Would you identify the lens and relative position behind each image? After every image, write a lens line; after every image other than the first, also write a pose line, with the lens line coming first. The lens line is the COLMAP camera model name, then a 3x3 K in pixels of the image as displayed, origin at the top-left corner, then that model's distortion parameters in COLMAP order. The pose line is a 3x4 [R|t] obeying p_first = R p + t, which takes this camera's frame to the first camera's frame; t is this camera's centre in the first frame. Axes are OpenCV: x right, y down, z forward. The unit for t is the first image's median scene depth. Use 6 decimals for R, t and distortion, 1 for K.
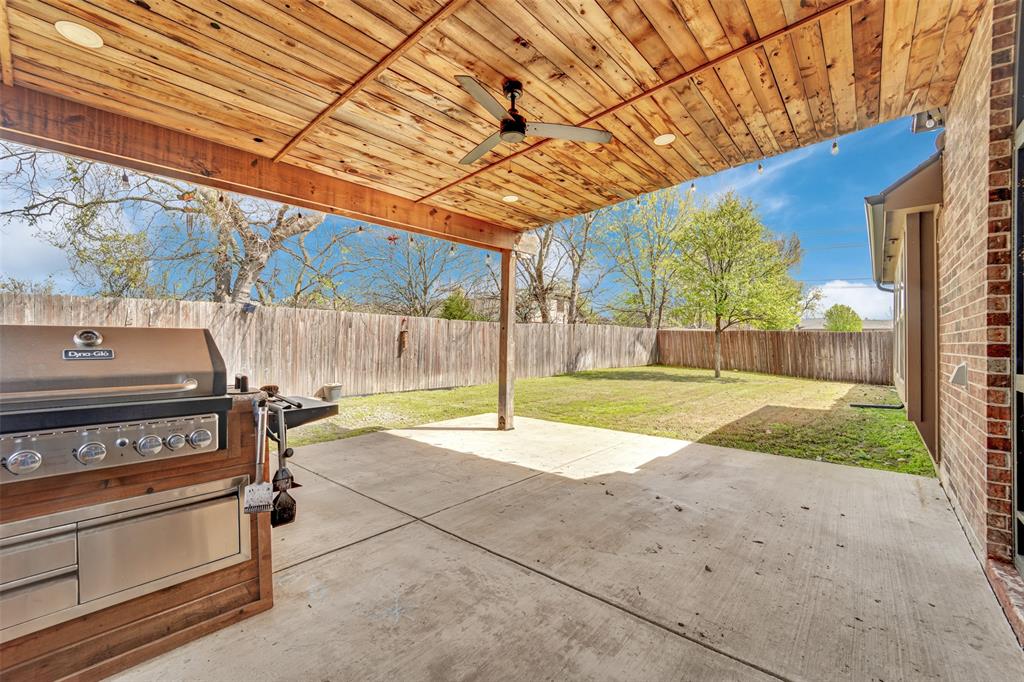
lens RADIAL K [[427.0, 0, 514.4], [0, 427.0, 339.3], [0, 0, 1]] dist [0.001596, 0.000597]
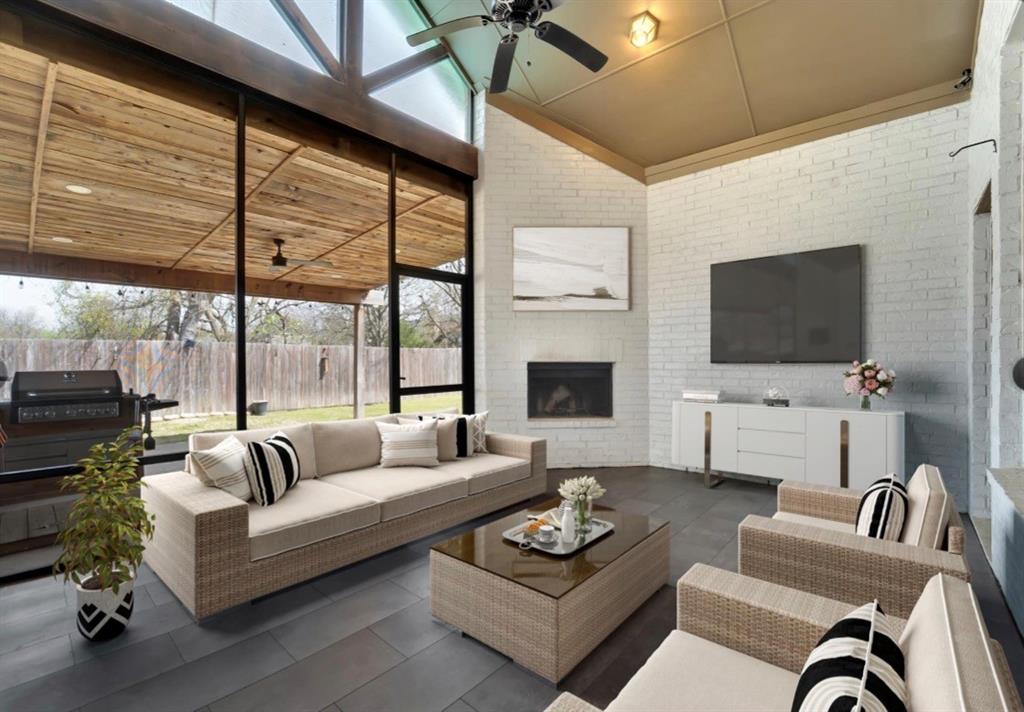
lens RADIAL K [[455.7, 0, 508.1], [0, 455.7, 360.6], [0, 0, 1]] dist [0.005749, 0.000179]
pose [[0.999605, -0.016115, -0.023038, 0.390764], [0.016253, 0.999851, 0.005779, -0.013221], [0.022941, -0.006151, 0.999718, -0.387747]]
